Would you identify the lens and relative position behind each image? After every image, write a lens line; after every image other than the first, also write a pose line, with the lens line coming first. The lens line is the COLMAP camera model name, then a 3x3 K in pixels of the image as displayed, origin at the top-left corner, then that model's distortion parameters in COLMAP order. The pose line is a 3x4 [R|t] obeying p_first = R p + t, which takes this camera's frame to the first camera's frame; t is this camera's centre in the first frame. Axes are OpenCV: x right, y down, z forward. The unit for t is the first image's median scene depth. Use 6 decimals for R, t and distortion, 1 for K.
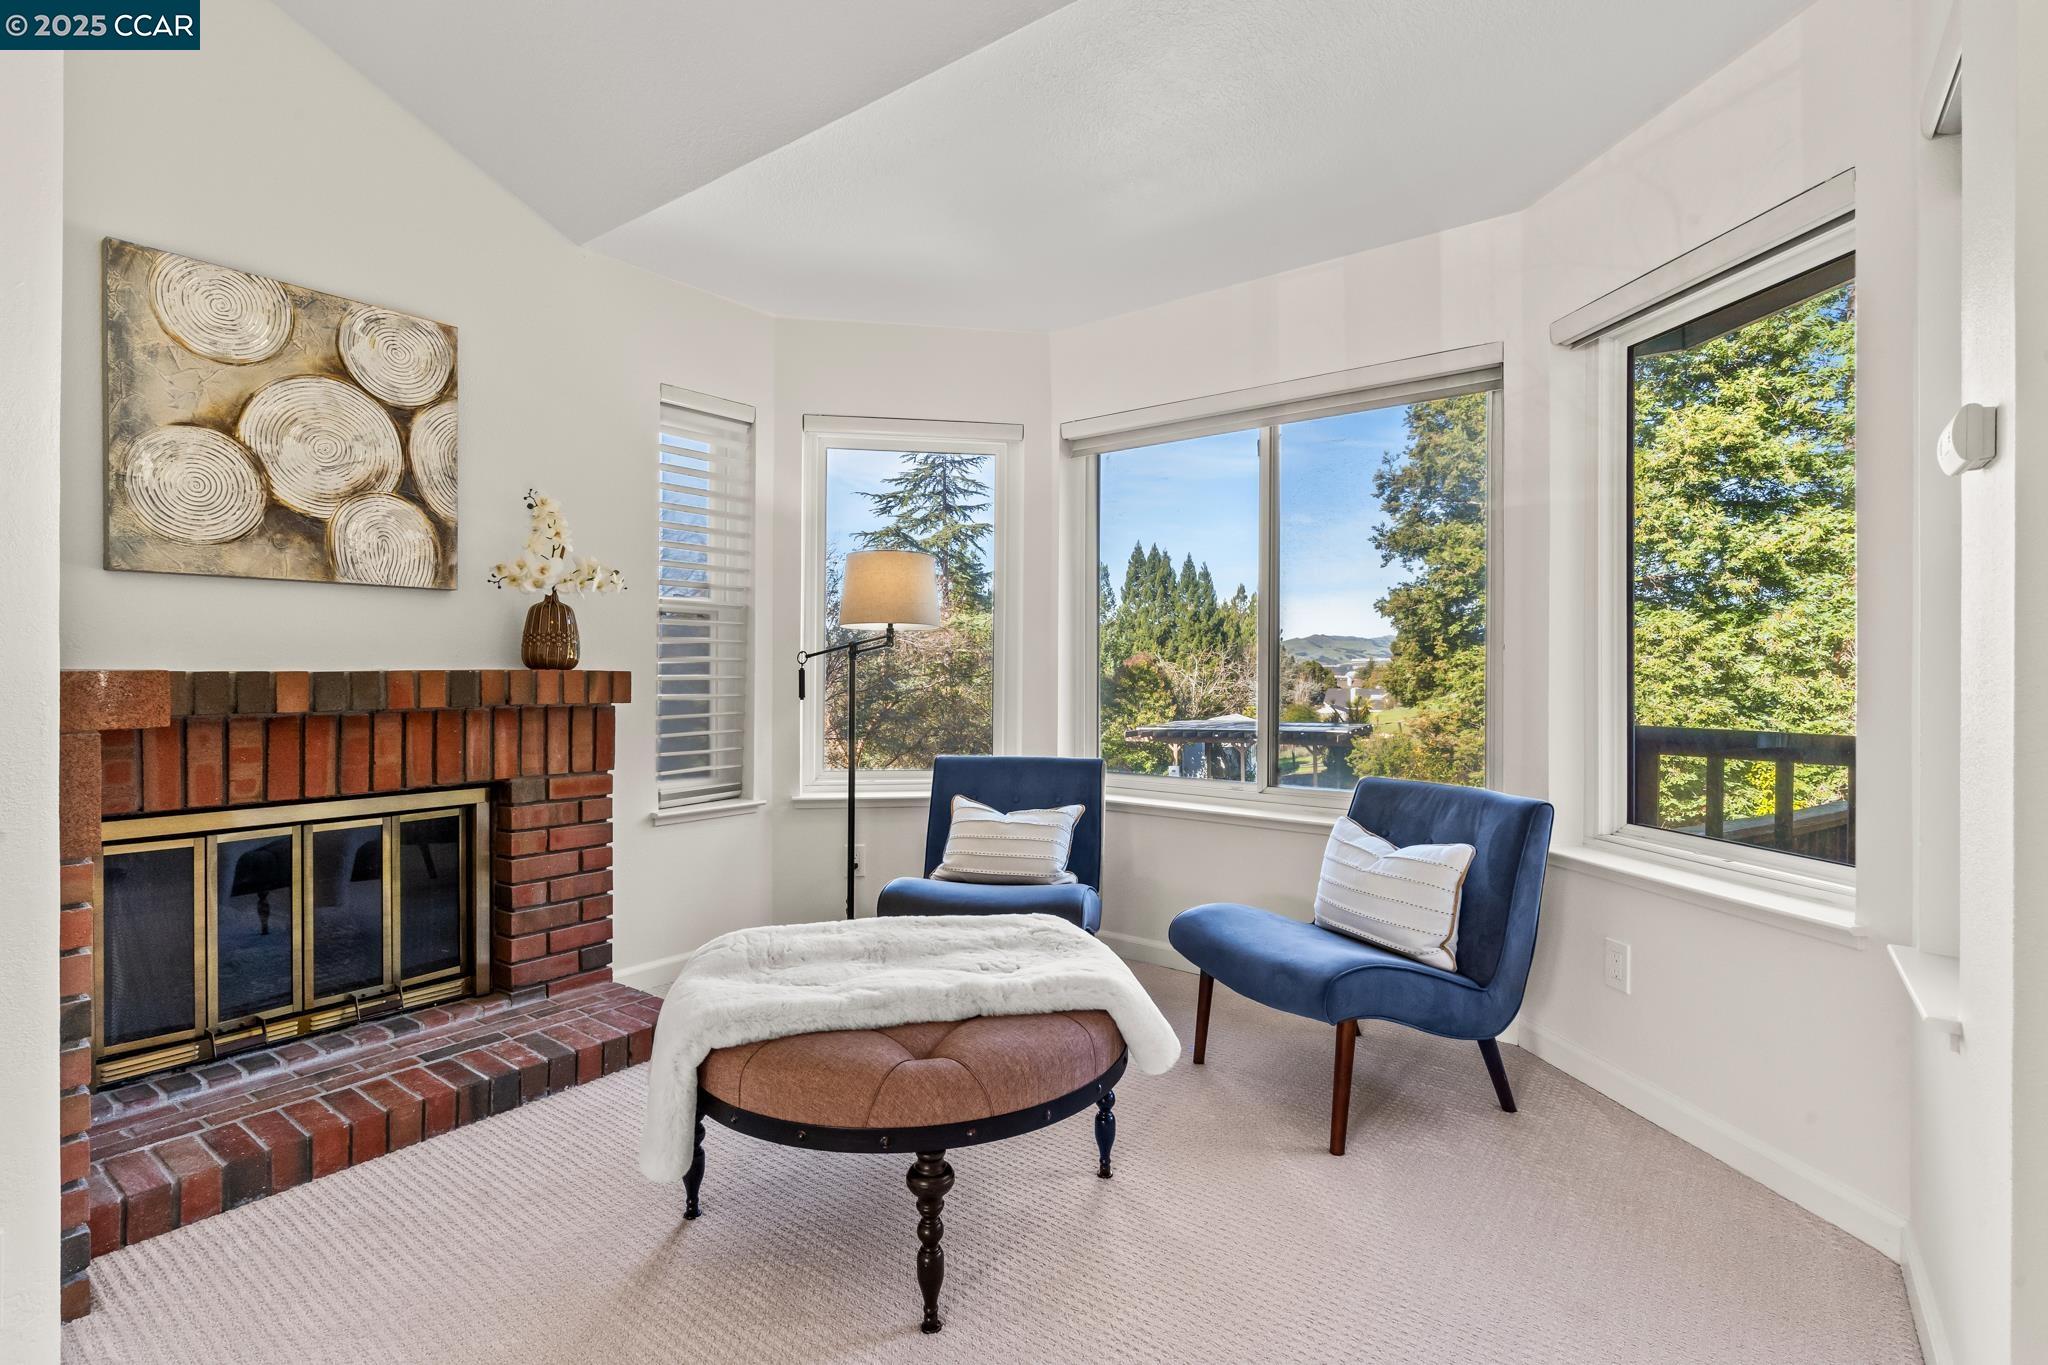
lens RADIAL K [[968.7, 0, 1028.3], [0, 968.7, 670.9], [0, 0, 1]] dist [0.003544, -0.000650]
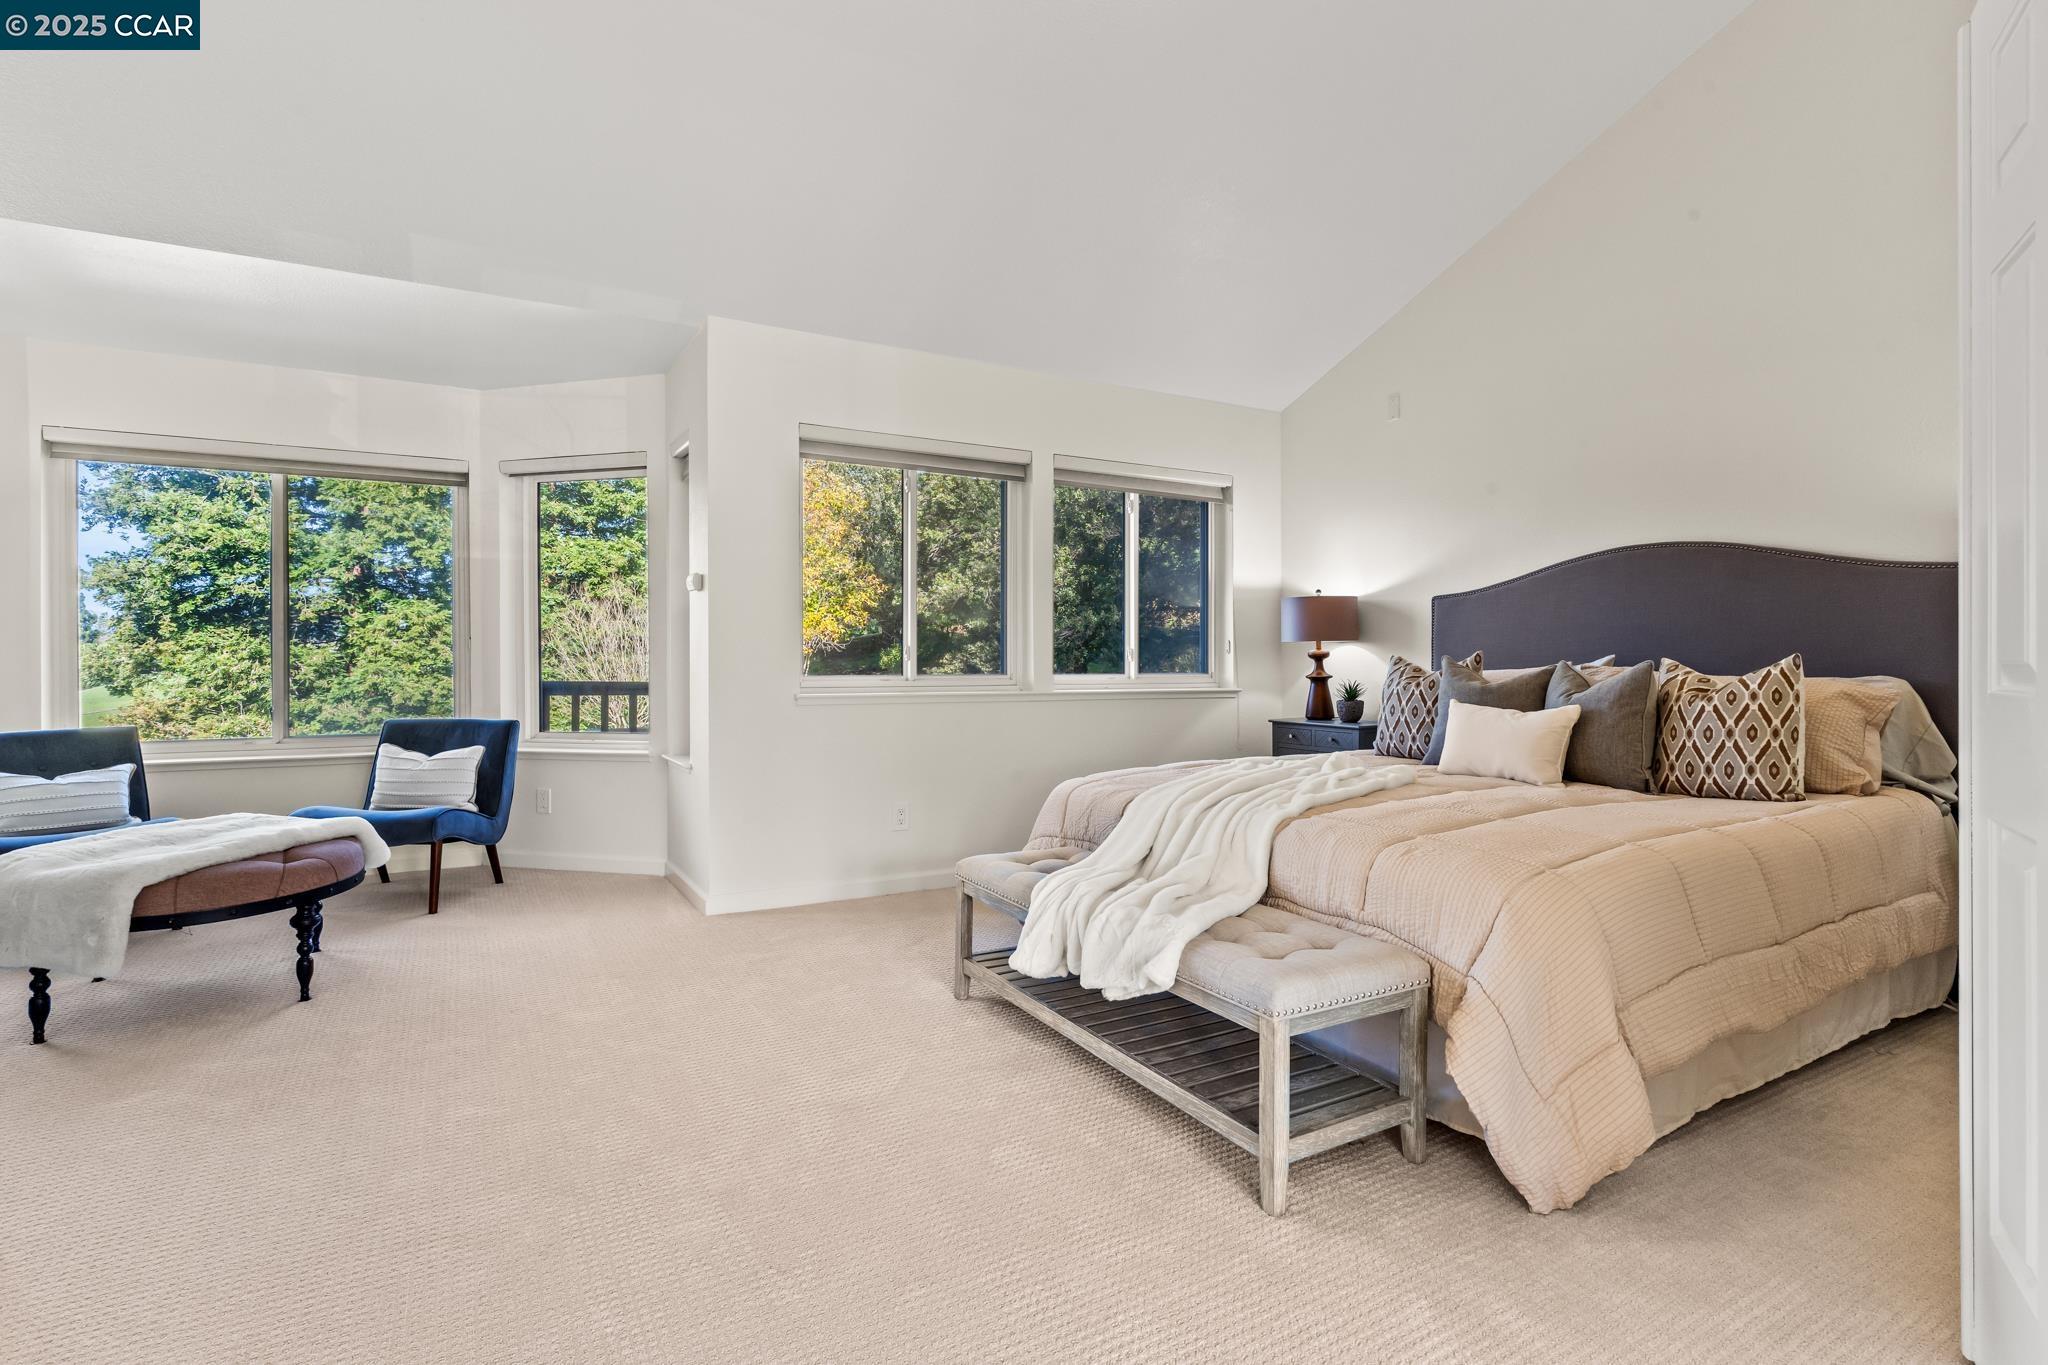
lens RADIAL K [[968.7, 0, 1006.3], [0, 968.7, 665.0], [0, 0, 1]] dist [0.003544, -0.000650]
pose [[0.394021, -0.013921, 0.918996, -0.116168], [0.002776, 0.999899, 0.013957, 0.000201], [-0.919097, -0.002948, 0.394019, -0.089748]]
